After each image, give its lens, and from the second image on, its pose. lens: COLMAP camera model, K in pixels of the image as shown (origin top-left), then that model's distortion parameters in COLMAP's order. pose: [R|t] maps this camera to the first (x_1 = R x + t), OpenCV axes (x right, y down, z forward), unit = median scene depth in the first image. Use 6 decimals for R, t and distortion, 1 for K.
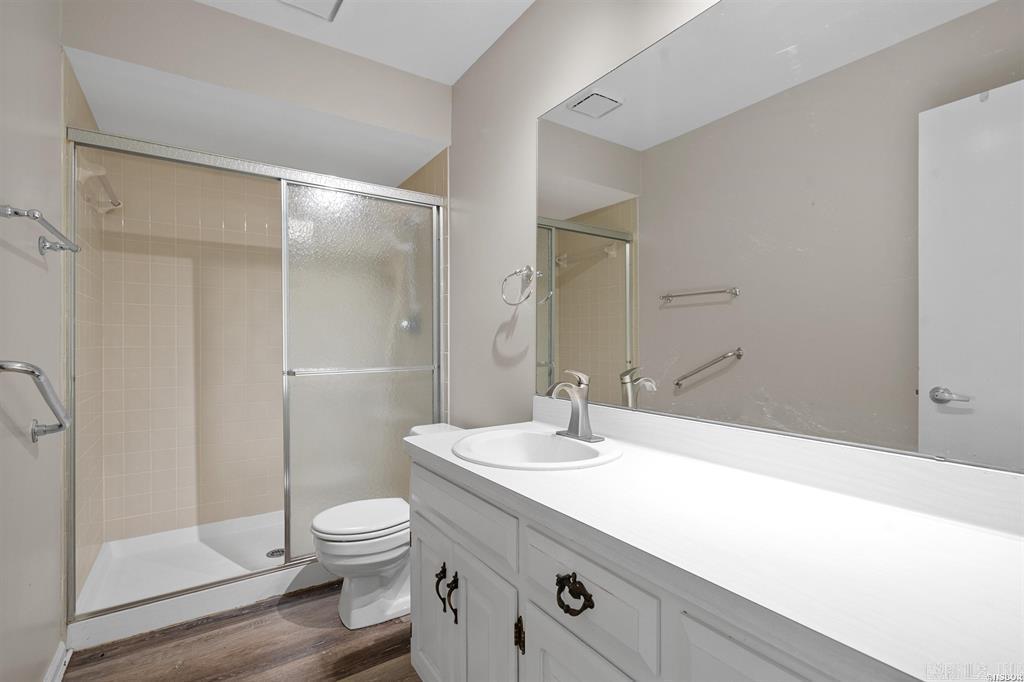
lens RADIAL K [[470.8, 0, 512.0], [0, 470.8, 341.0], [0, 0, 1]] dist [-0.001950, 0.001193]
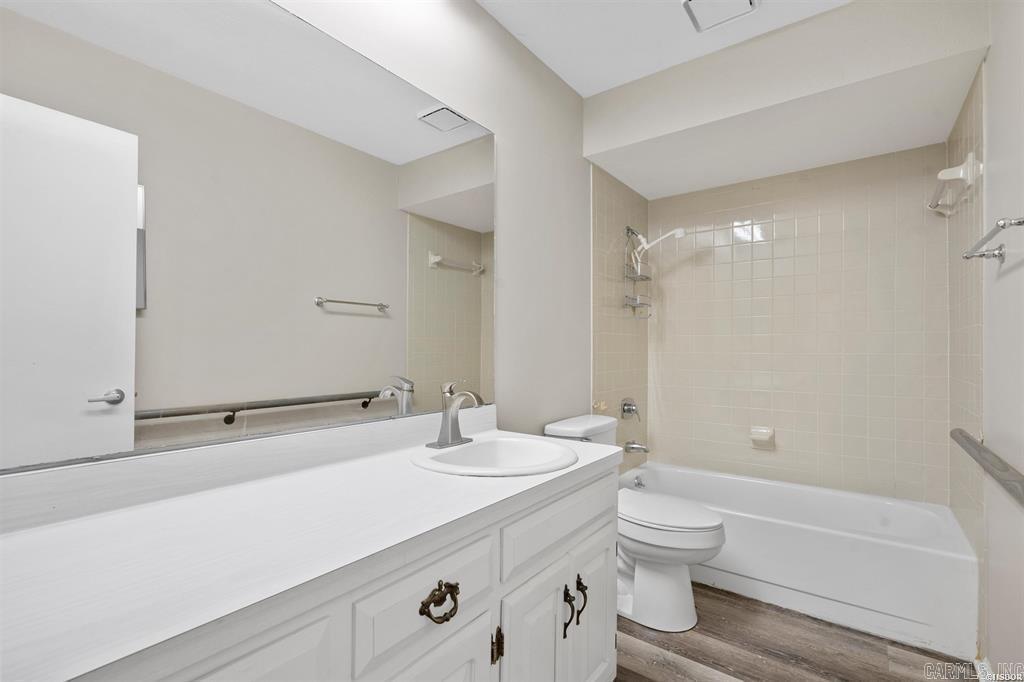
lens RADIAL K [[470.8, 0, 512.0], [0, 470.8, 341.0], [0, 0, 1]] dist [-0.001950, 0.001193]
pose [[-0.332668, 0.010428, 0.942986, -0.885157], [-0.001966, 0.999929, -0.011751, -0.015567], [-0.943042, -0.005763, -0.332624, 1.195321]]
